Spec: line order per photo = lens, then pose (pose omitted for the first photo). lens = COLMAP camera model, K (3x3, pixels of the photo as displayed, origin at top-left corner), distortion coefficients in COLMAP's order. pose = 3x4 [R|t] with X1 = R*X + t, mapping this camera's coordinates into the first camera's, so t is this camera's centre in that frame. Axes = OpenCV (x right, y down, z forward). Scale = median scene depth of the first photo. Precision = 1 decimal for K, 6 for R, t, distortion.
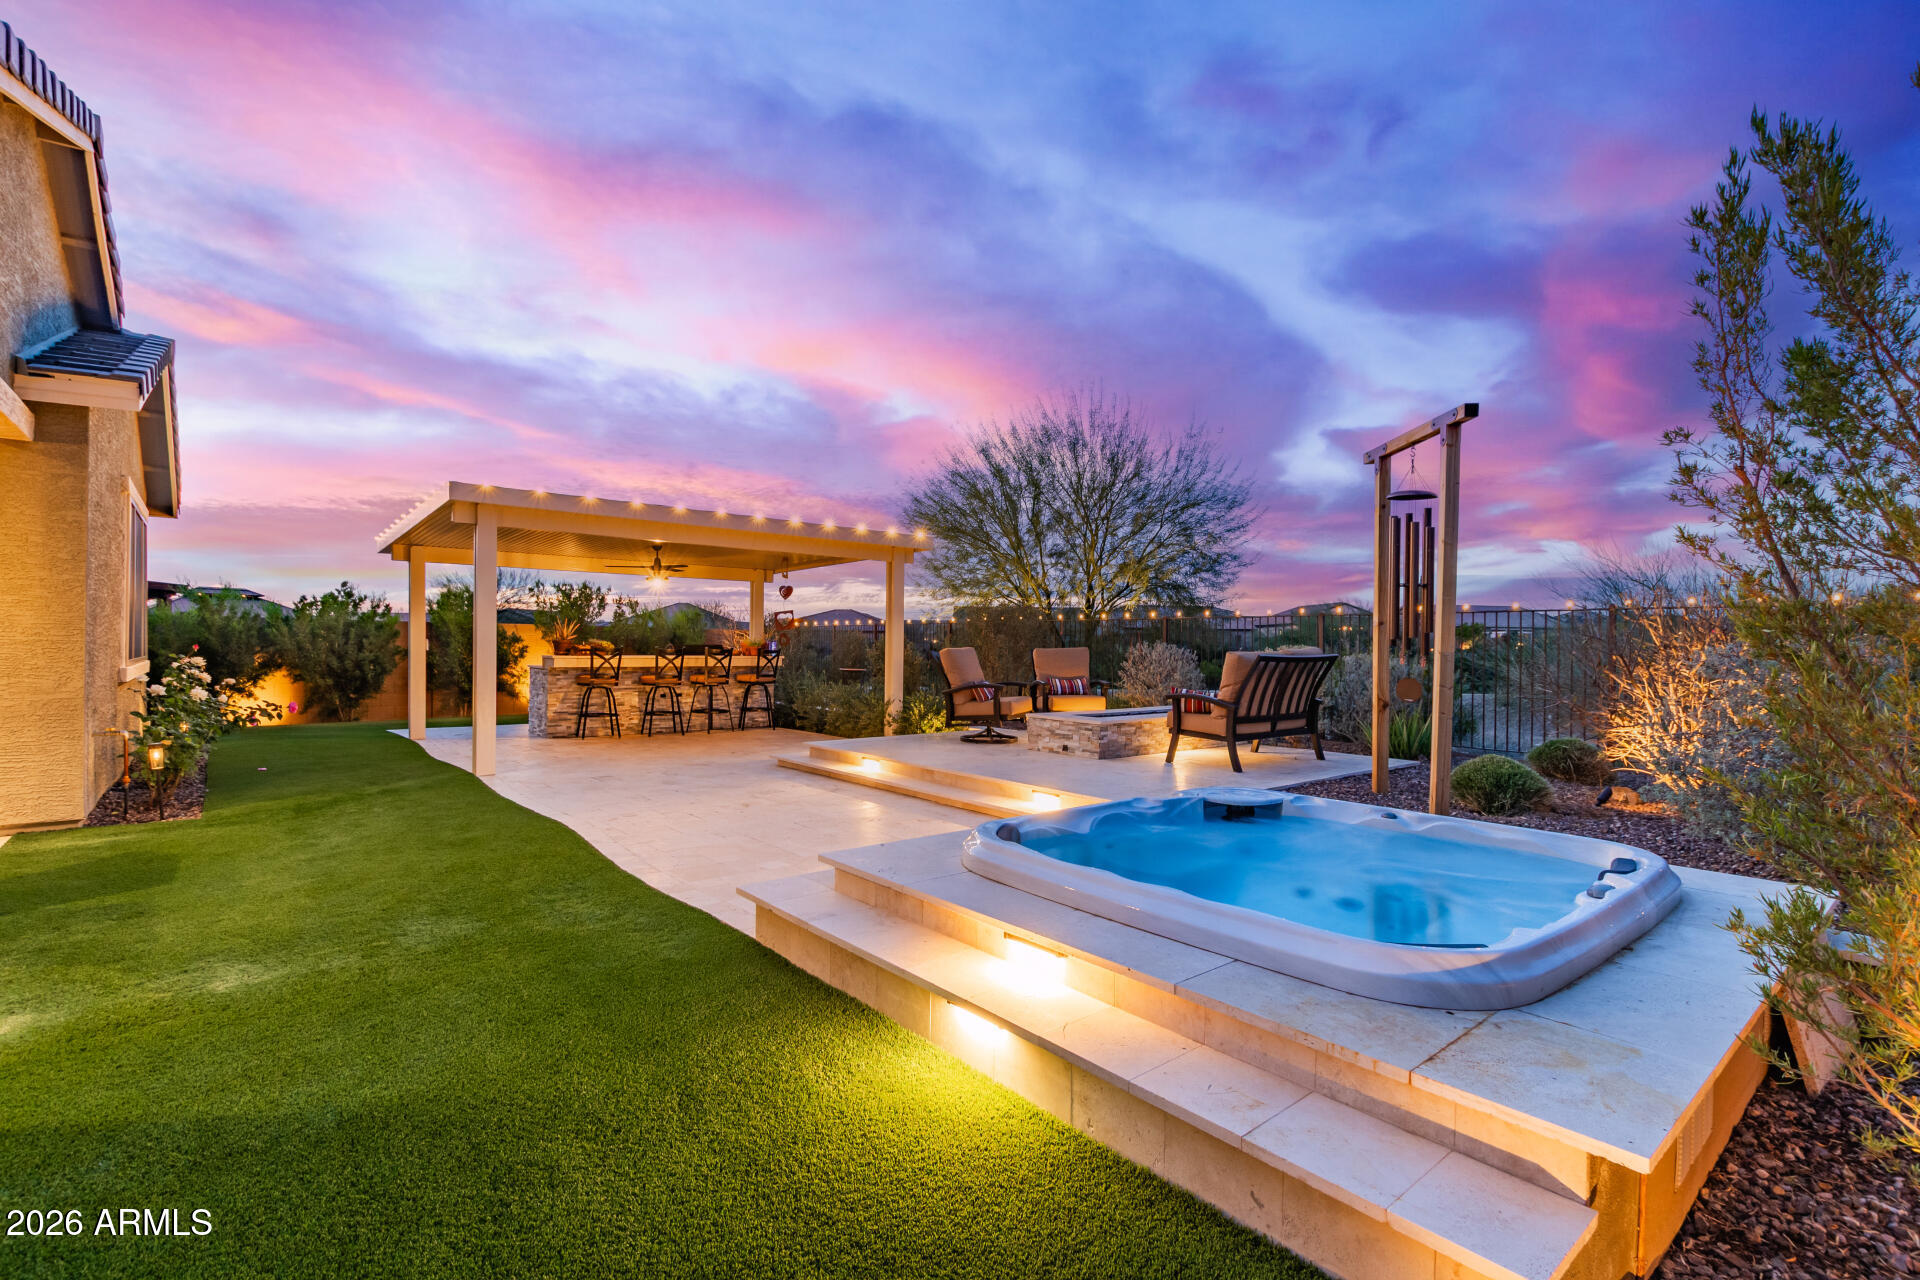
lens RADIAL K [[875.9, 0, 958.0], [0, 875.9, 651.6], [0, 0, 1]] dist [0.004880, 0.000015]
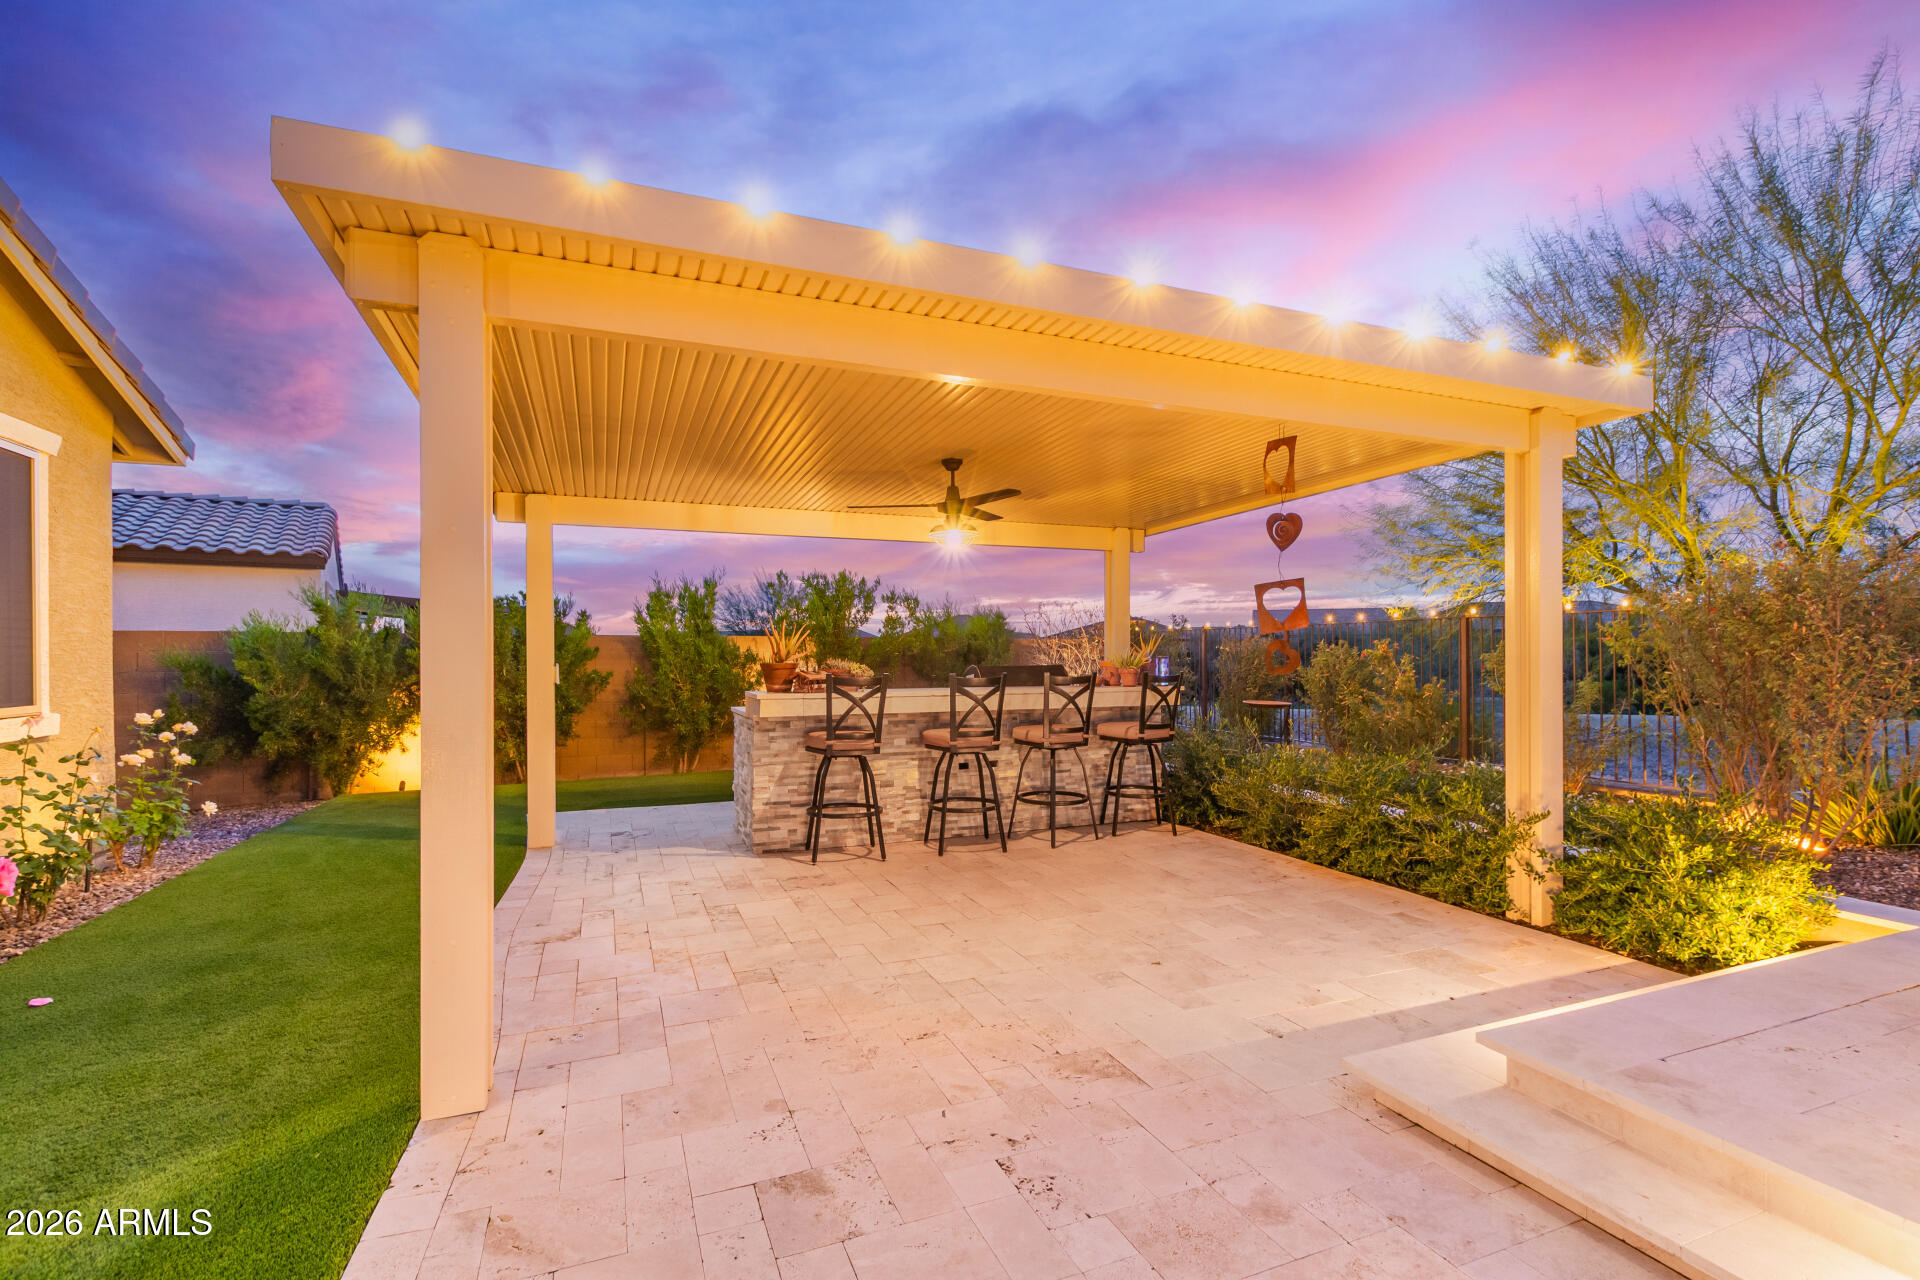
lens RADIAL K [[875.9, 0, 963.5], [0, 875.9, 655.5], [0, 0, 1]] dist [0.004880, 0.000015]
pose [[0.954263, -0.014330, -0.298626, -0.200844], [0.012380, 0.999888, -0.008421, -0.011819], [0.298713, 0.004338, 0.954333, 0.560078]]
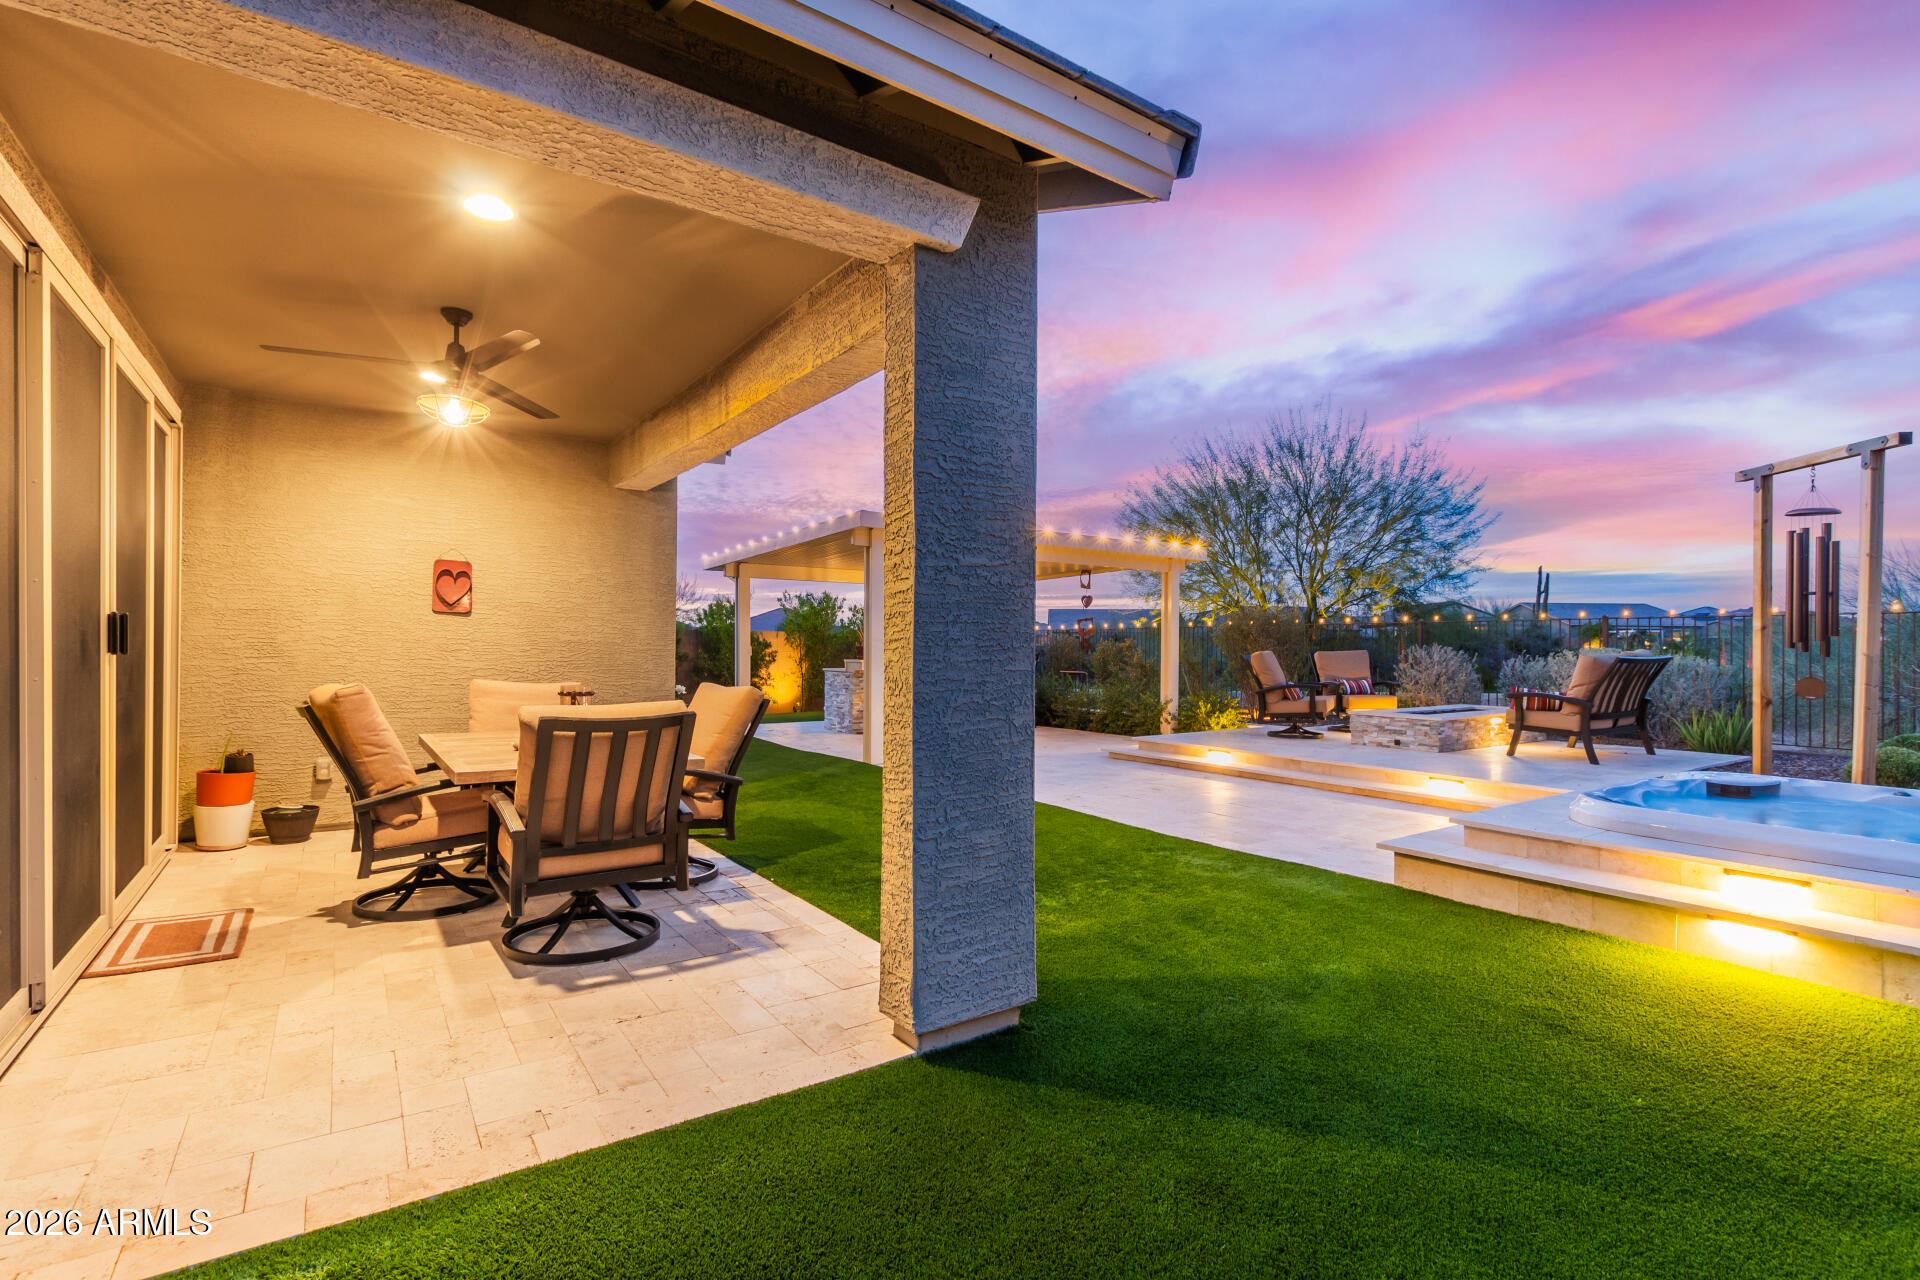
lens RADIAL K [[875.9, 0, 956.7], [0, 875.9, 645.6], [0, 0, 1]] dist [0.004880, 0.000015]
pose [[0.996515, -0.004565, -0.083288, -0.248731], [0.003727, 0.999941, -0.010210, -0.001390], [0.083330, 0.009864, 0.996473, -0.103055]]
